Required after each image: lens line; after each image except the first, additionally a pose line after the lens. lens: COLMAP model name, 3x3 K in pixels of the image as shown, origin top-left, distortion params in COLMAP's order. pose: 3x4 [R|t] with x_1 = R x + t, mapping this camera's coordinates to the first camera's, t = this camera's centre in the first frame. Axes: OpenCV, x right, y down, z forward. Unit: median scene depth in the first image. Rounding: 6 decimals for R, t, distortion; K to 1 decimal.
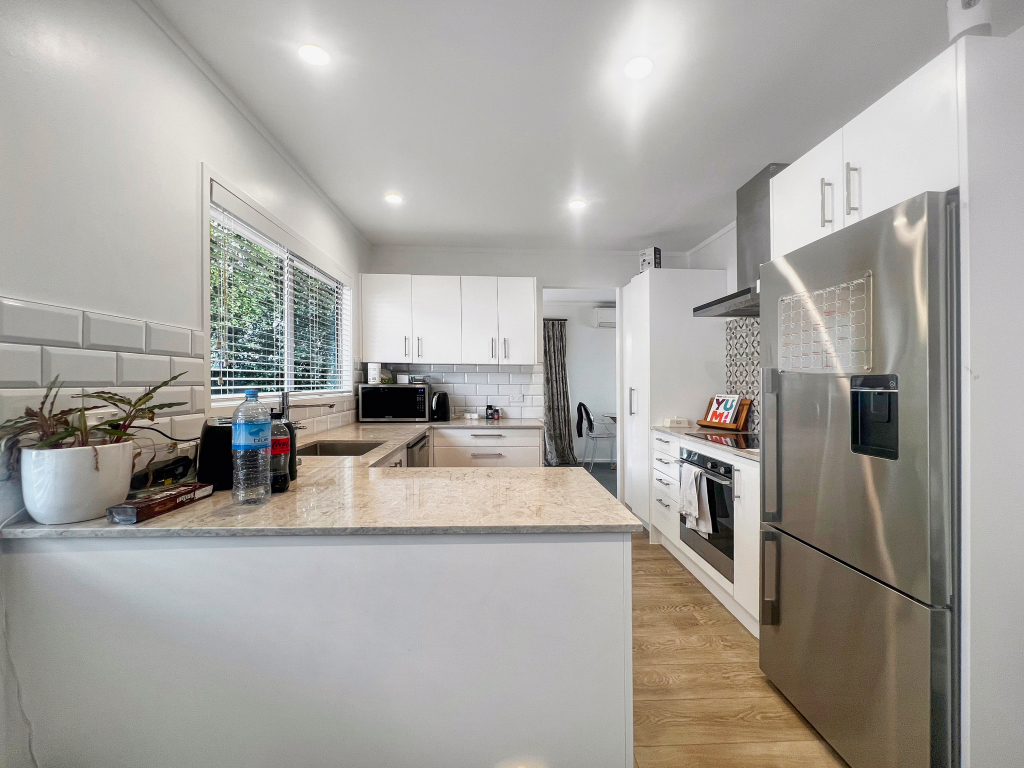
lens RADIAL K [[420.2, 0, 512.0], [0, 420.2, 384.0], [0, 0, 1]] dist [0.000435, 0.000045]
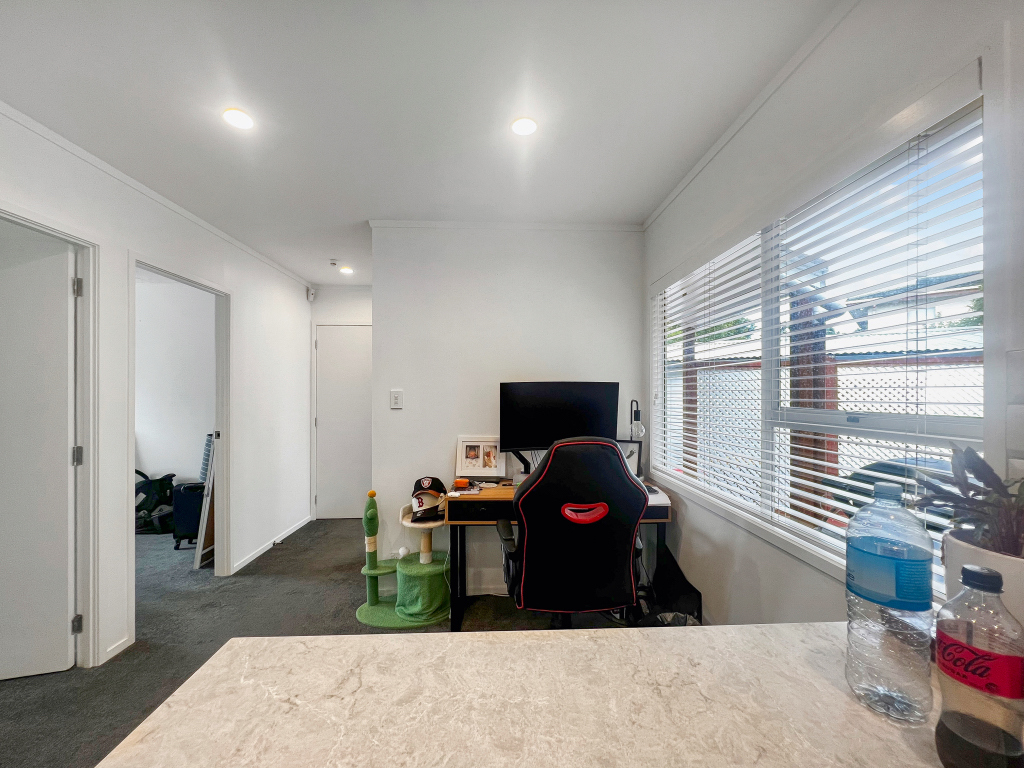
lens RADIAL K [[414.3, 0, 512.7], [0, 414.3, 397.6], [0, 0, 1]] dist [0.000337, 0.000002]
pose [[-0.999937, -0.010022, -0.005063, -0.155633], [-0.010053, 0.999930, 0.006205, -0.090723], [0.005001, 0.006256, -0.999968, 1.531550]]
